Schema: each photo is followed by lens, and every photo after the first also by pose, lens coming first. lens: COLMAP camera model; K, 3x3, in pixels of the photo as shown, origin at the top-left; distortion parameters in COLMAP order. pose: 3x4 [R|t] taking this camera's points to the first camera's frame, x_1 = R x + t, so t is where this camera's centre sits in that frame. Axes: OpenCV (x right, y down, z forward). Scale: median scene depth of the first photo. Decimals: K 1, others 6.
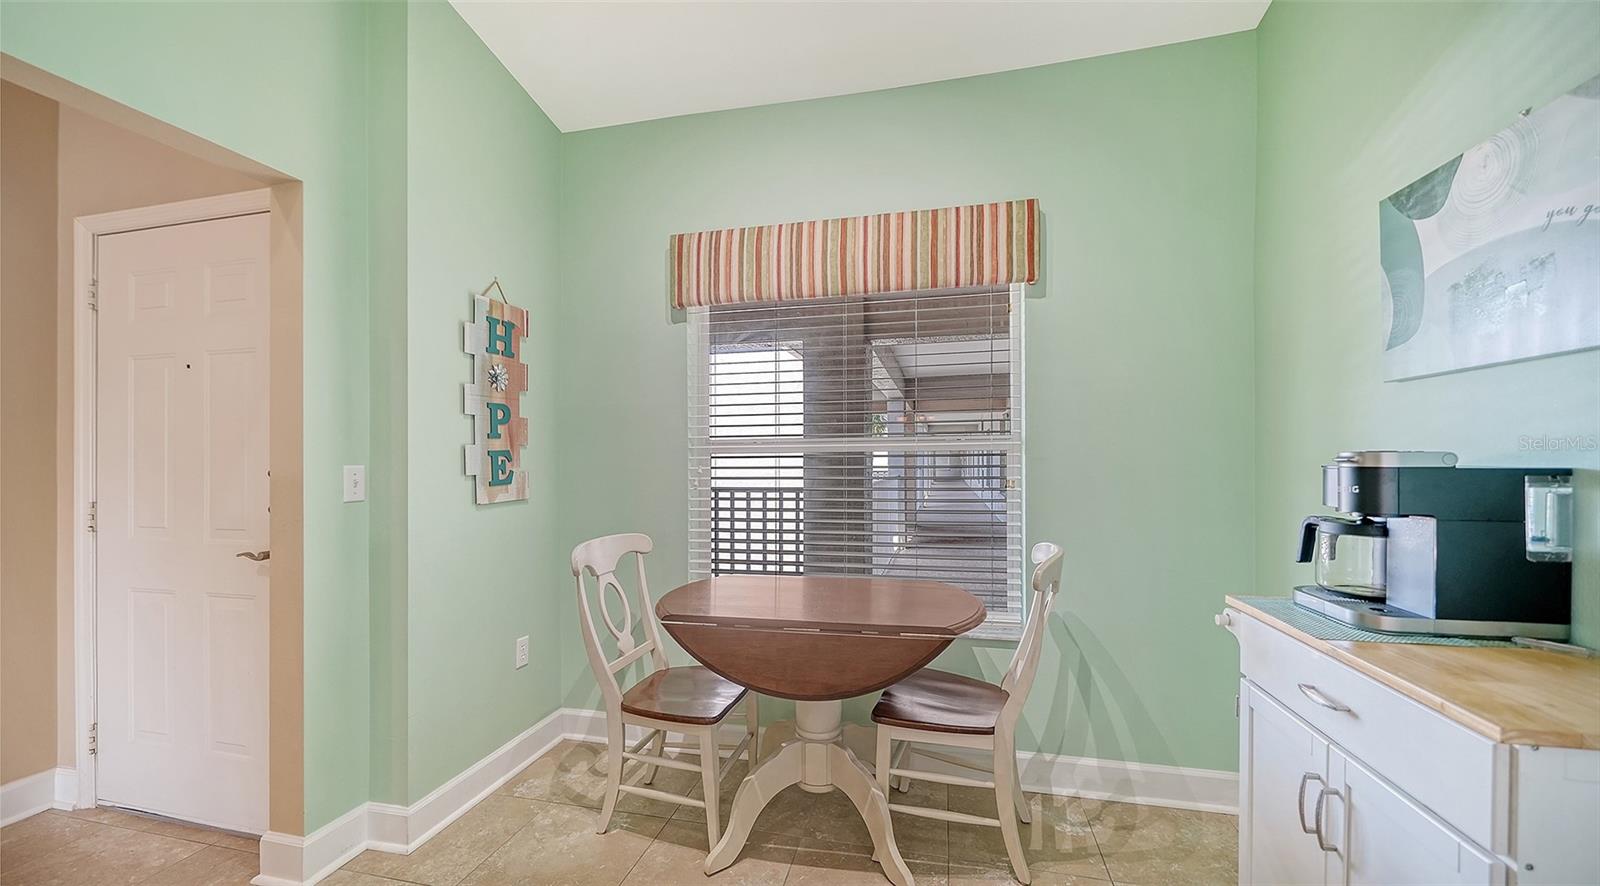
lens RADIAL K [[625.8, 0, 799.1], [0, 625.8, 449.5], [0, 0, 1]] dist [-0.000360, -0.000132]
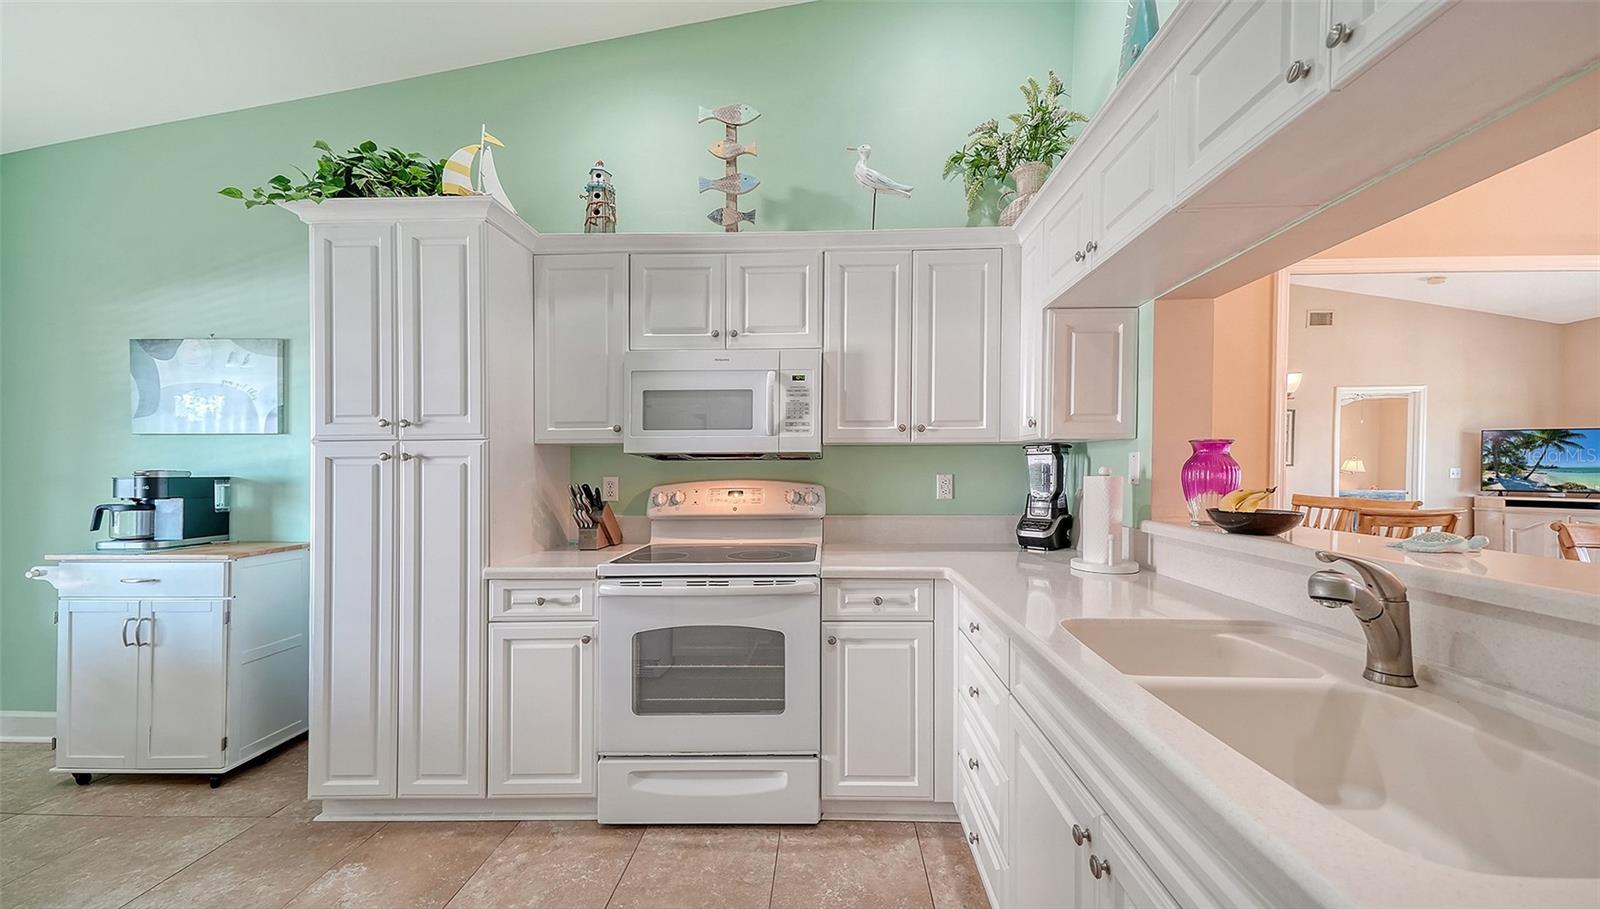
lens RADIAL K [[567.7, 0, 808.9], [0, 567.7, 471.2], [0, 0, 1]] dist [0.001557, 0.000086]
pose [[-0.202810, 0.000853, 0.979218, -1.579547], [-0.007118, 0.999972, -0.002345, -0.006388], [-0.979192, -0.007446, -0.202798, -0.897948]]
